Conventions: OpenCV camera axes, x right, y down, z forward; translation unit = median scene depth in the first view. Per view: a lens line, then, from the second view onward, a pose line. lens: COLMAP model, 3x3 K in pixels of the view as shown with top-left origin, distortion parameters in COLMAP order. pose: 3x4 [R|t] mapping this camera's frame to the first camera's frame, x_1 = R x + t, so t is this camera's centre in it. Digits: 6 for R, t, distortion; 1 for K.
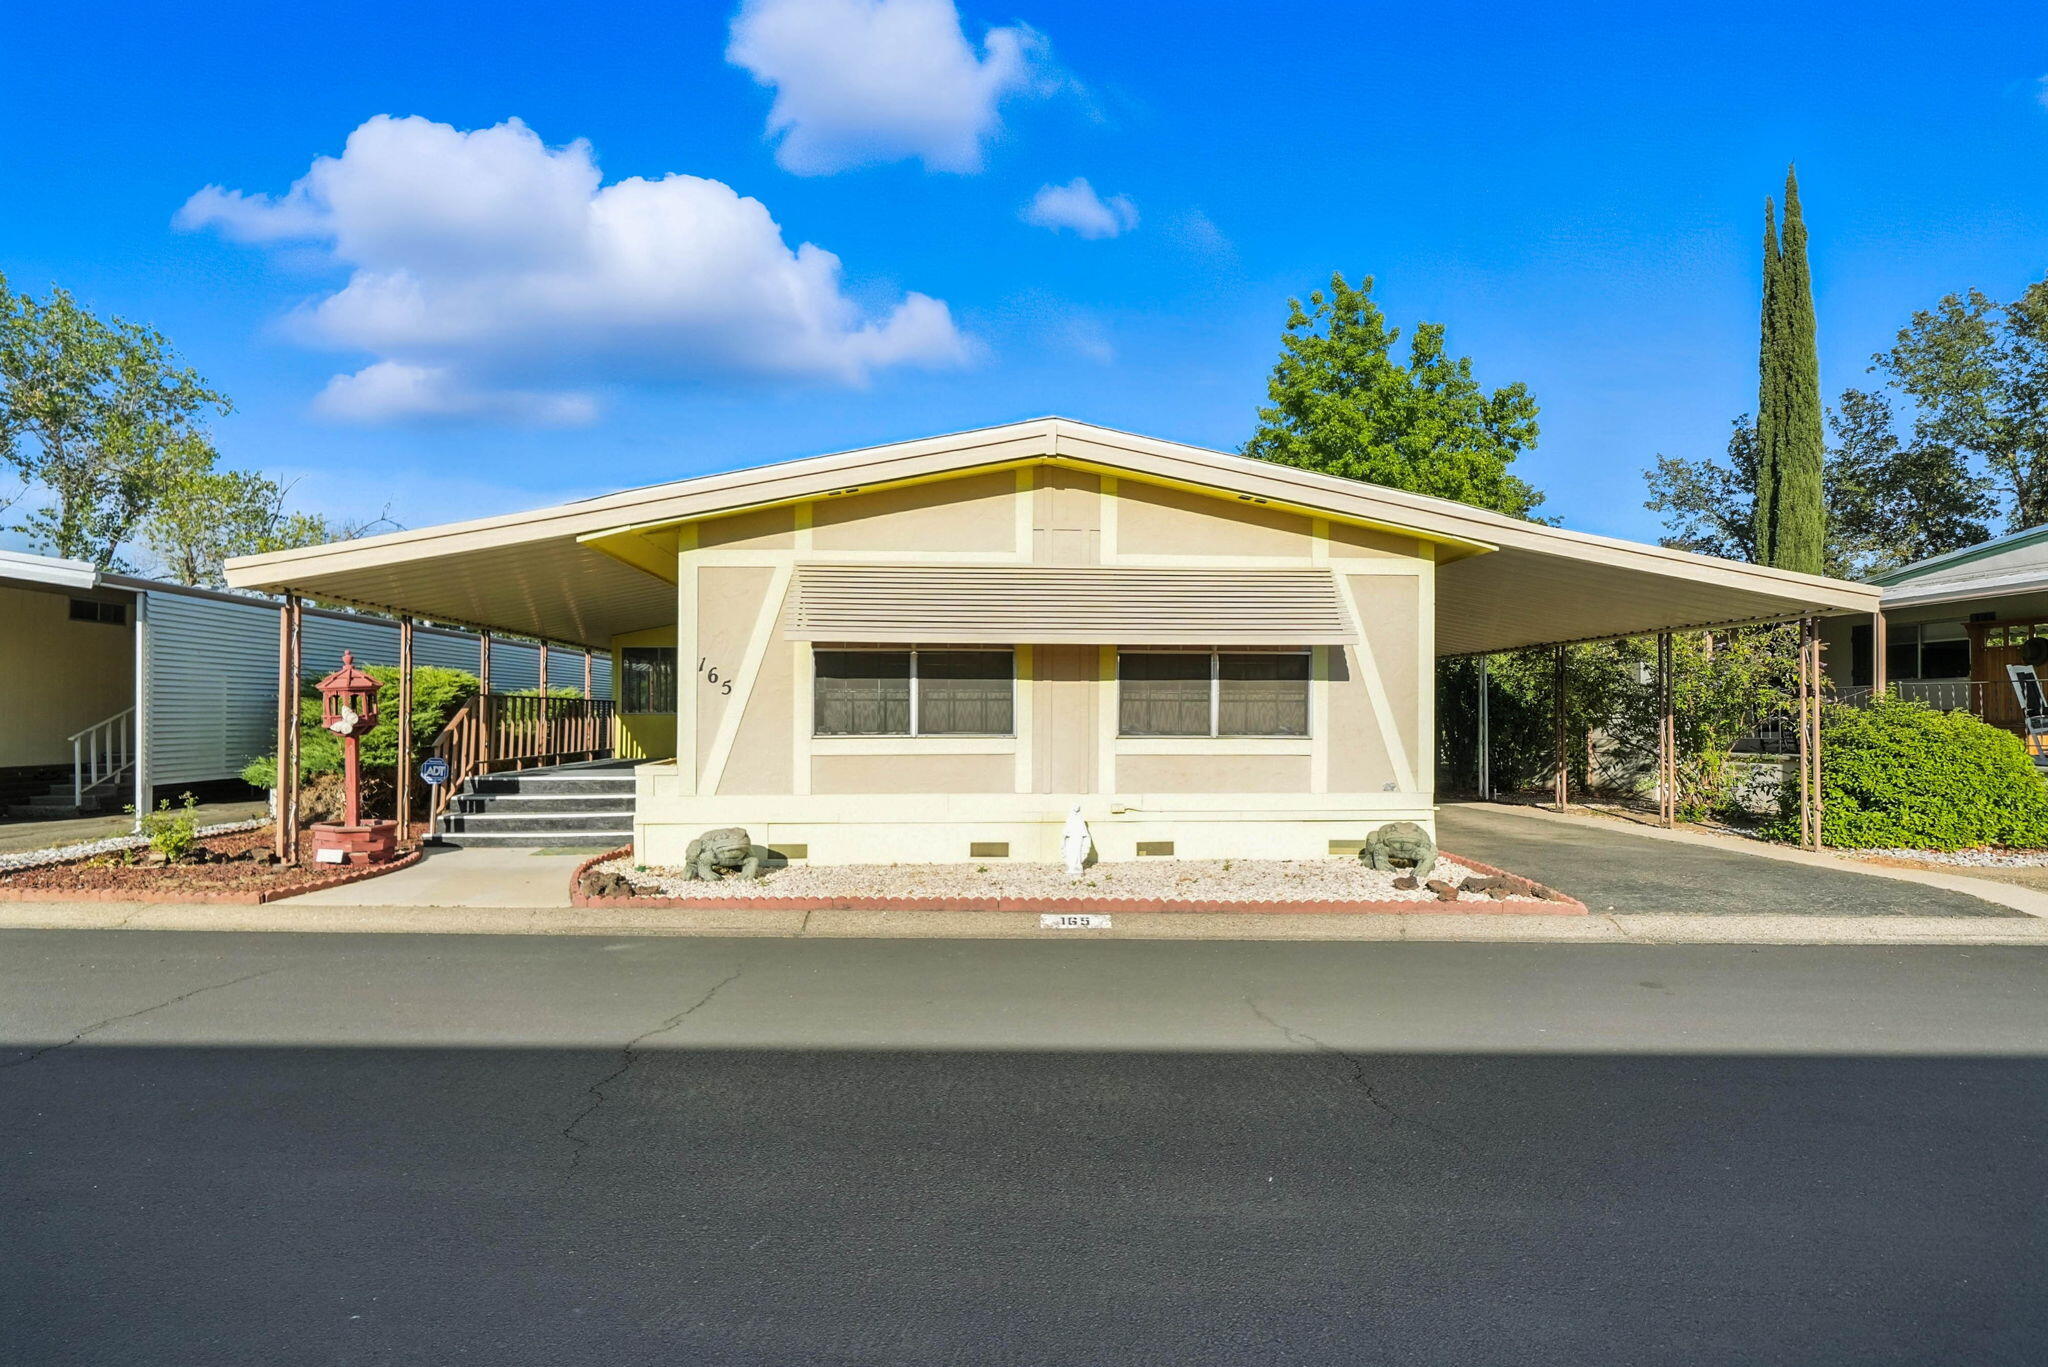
lens RADIAL K [[1052.8, 0, 1025.6], [0, 1052.8, 702.2], [0, 0, 1]] dist [0.002568, 0.000184]
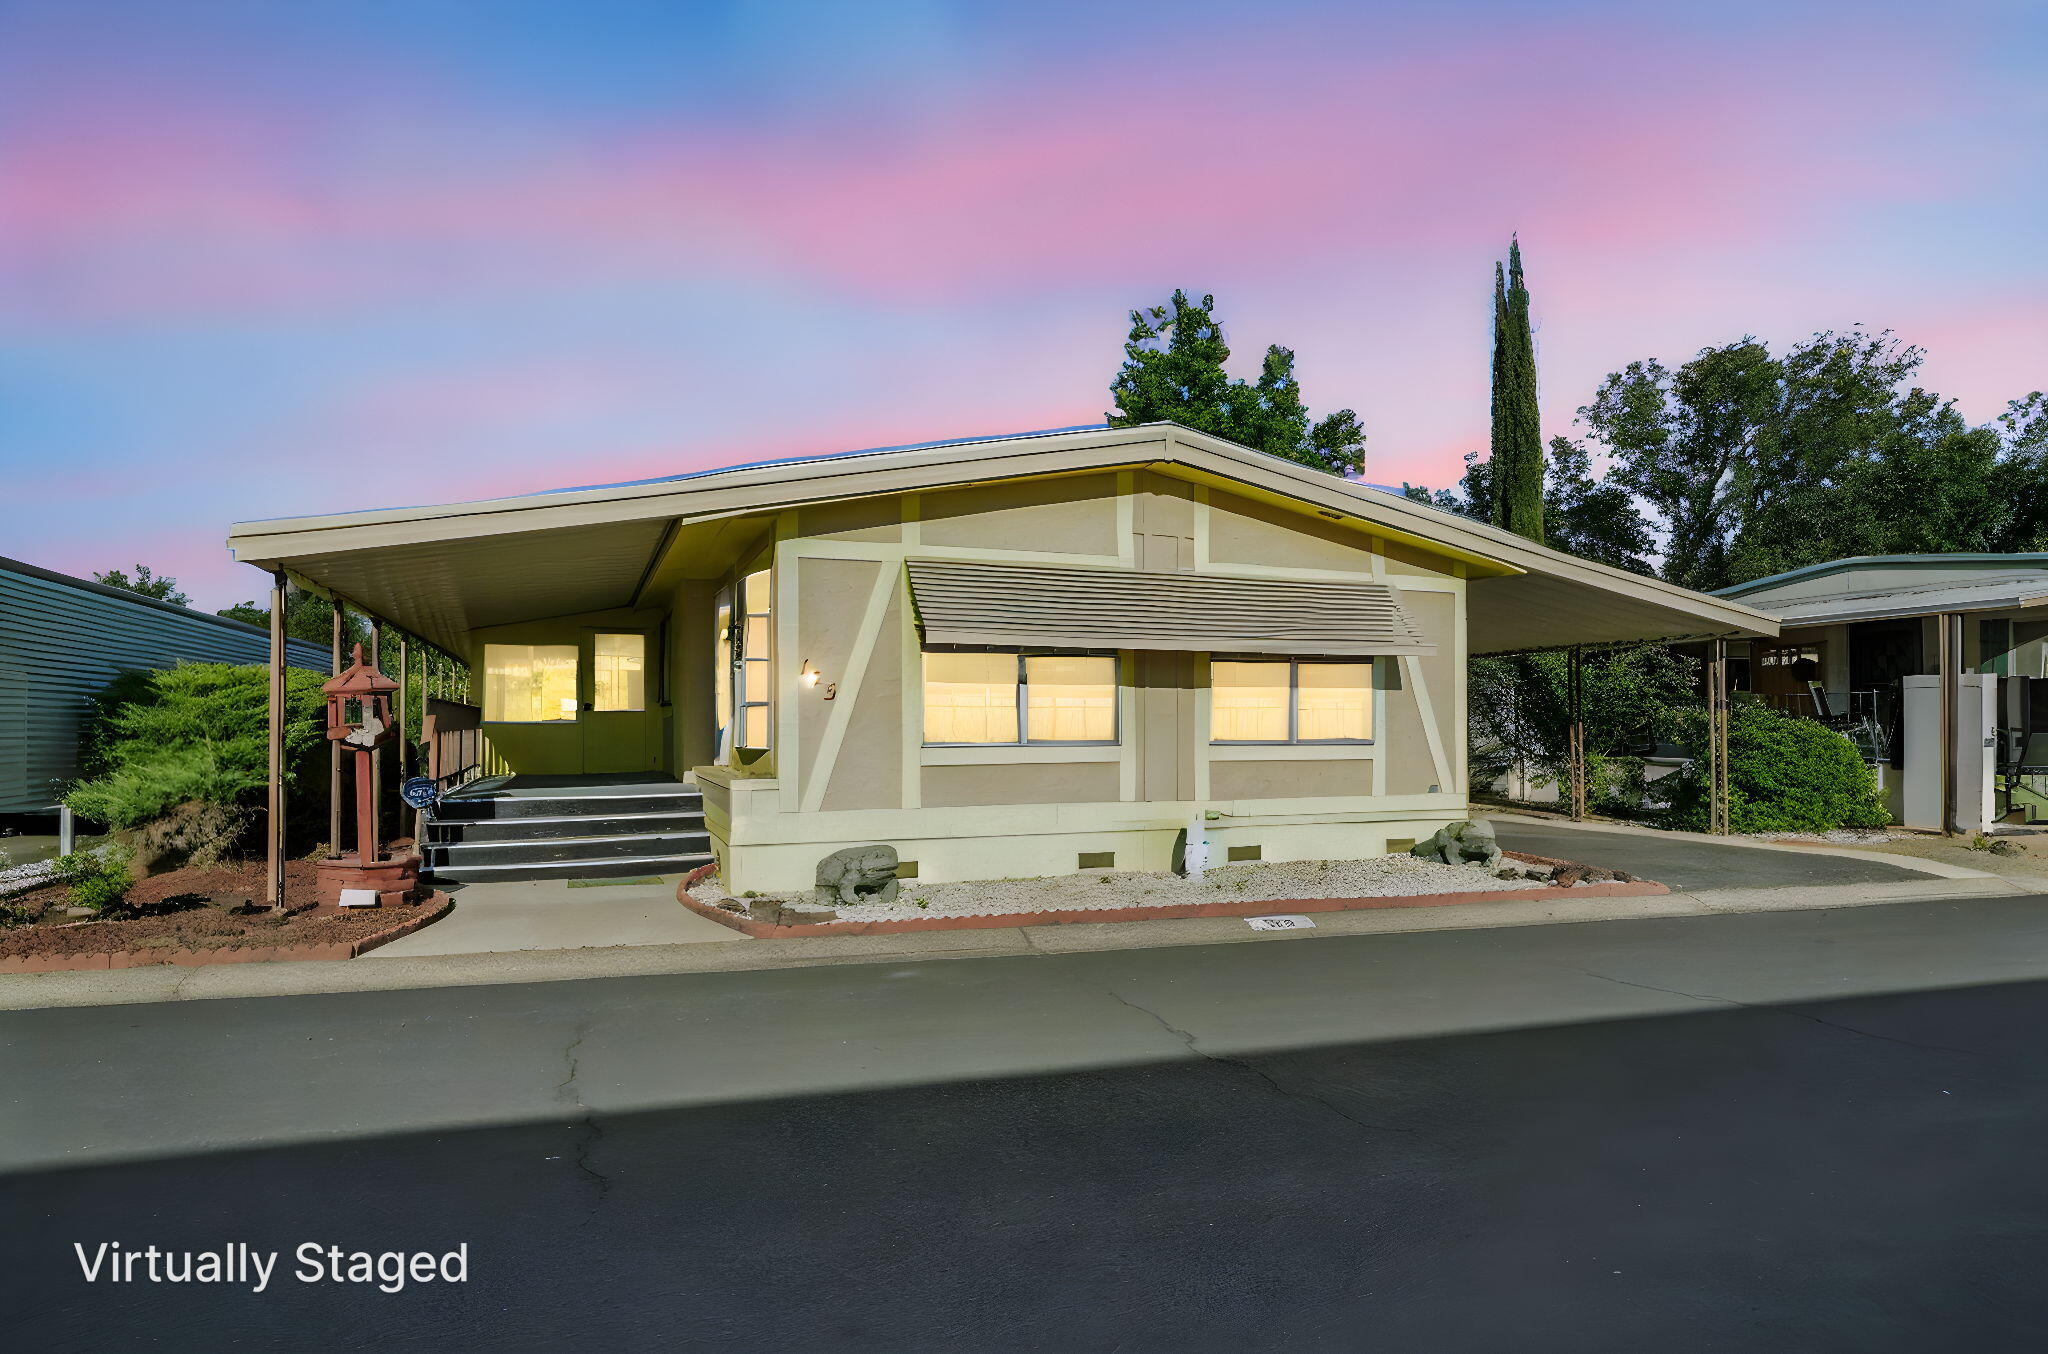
lens RADIAL K [[1125.2, 0, 1022.0], [0, 1125.2, 712.1], [0, 0, 1]] dist [0.002407, -0.000005]
pose [[0.955785, 0.000661, 0.294067, -0.402442], [-0.000868, 0.999999, 0.000574, 0.002183], [-0.294067, -0.000804, 0.955785, 0.022584]]
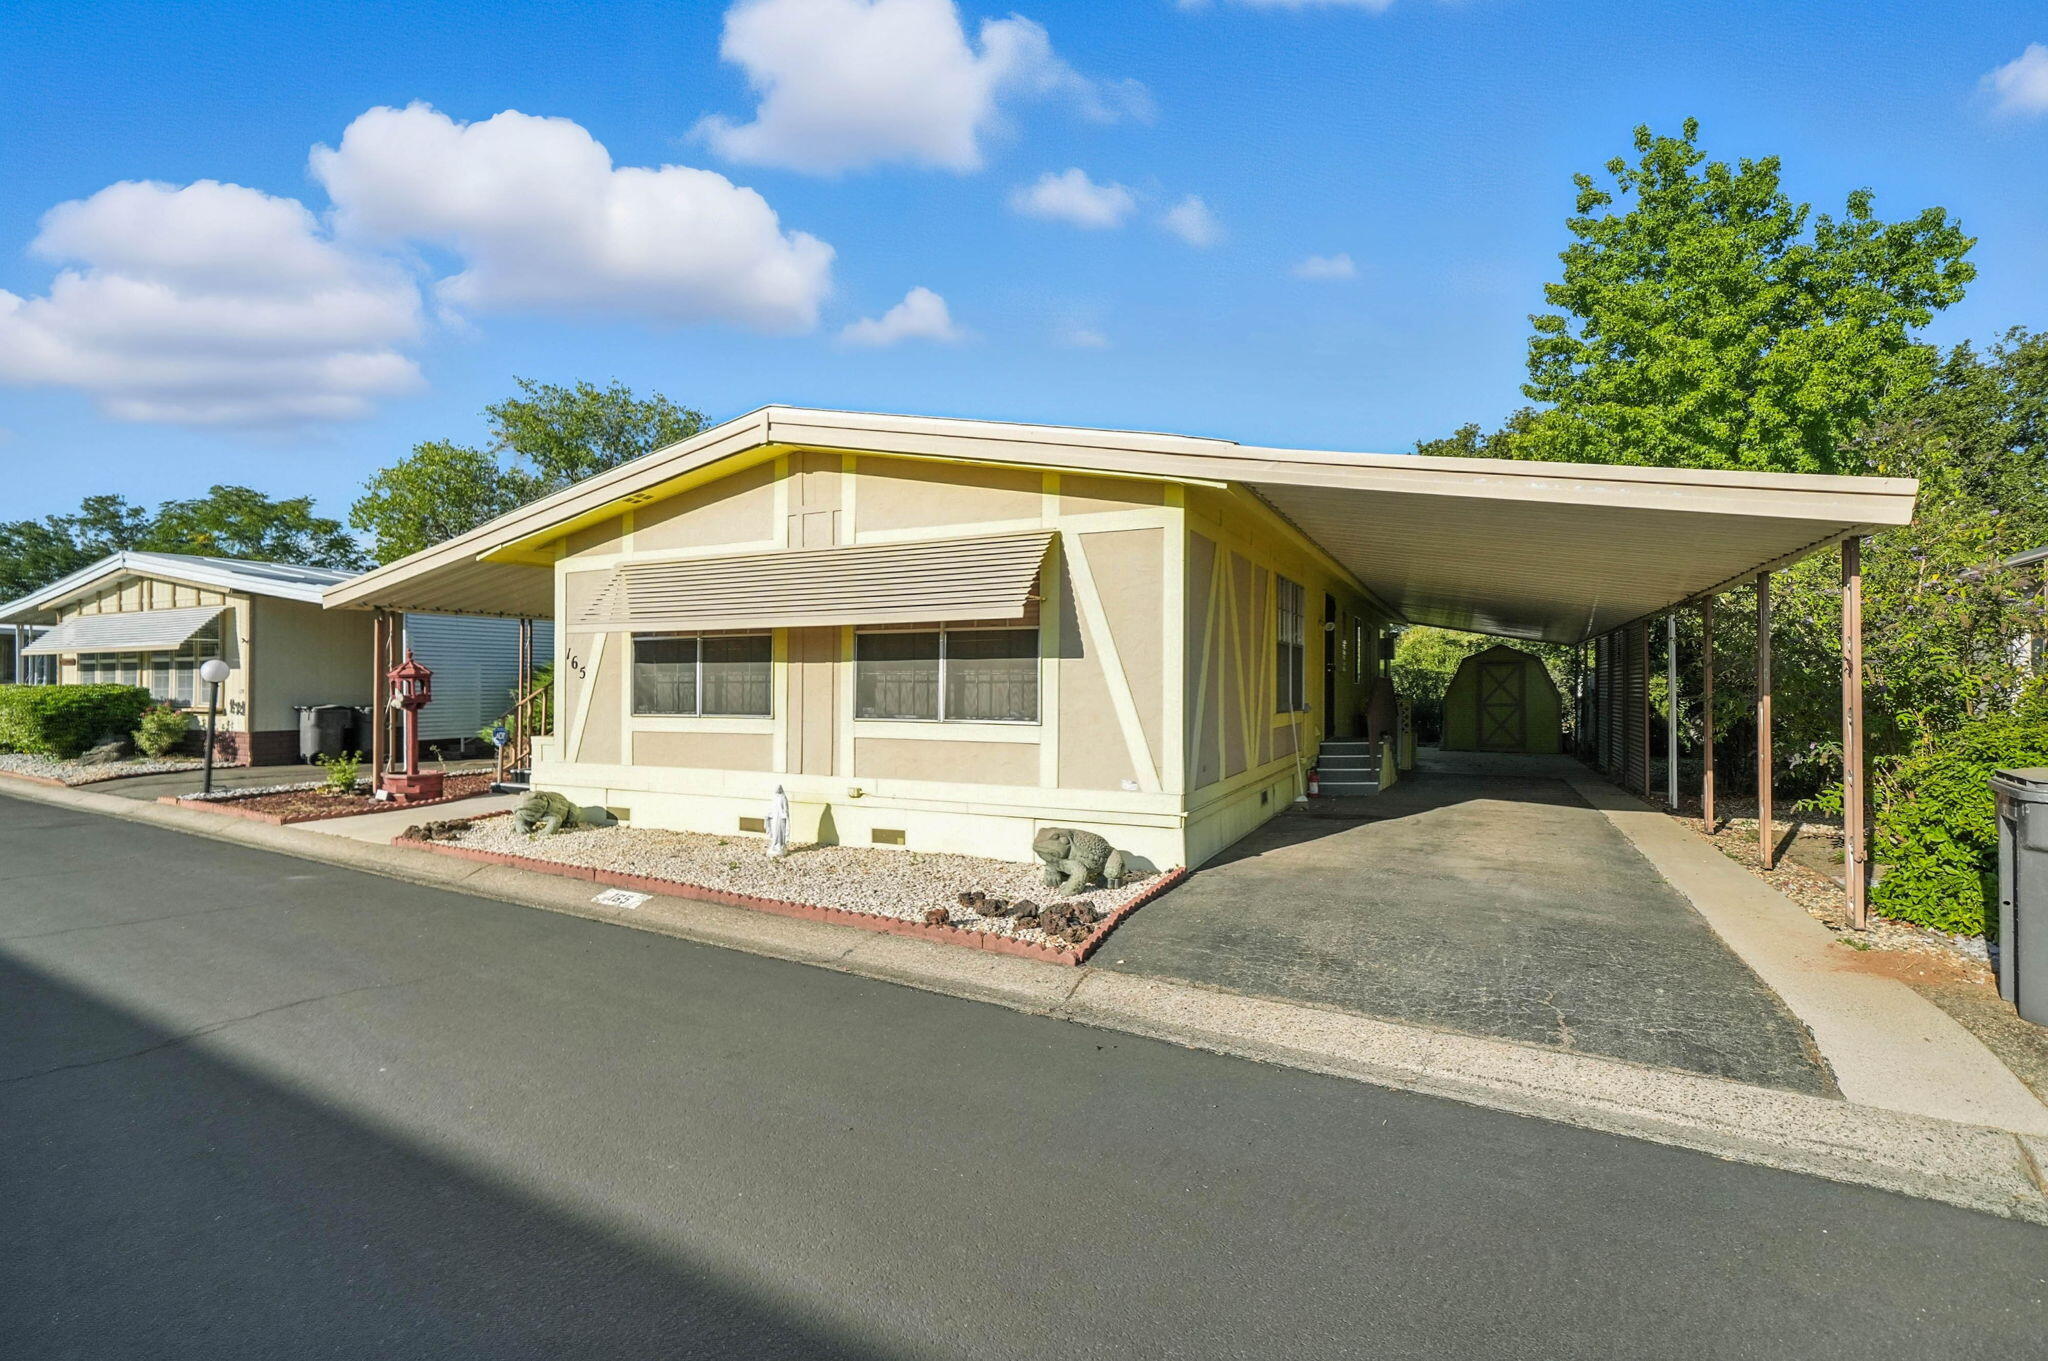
lens RADIAL K [[989.7, 0, 963.5], [0, 989.7, 678.4], [0, 0, 1]] dist [0.021548, -0.012312]
pose [[0.845684, -0.005603, -0.533655, 0.665579], [0.006647, 0.999978, 0.000034, -0.004357], [0.533643, -0.003576, 0.845702, 0.273203]]
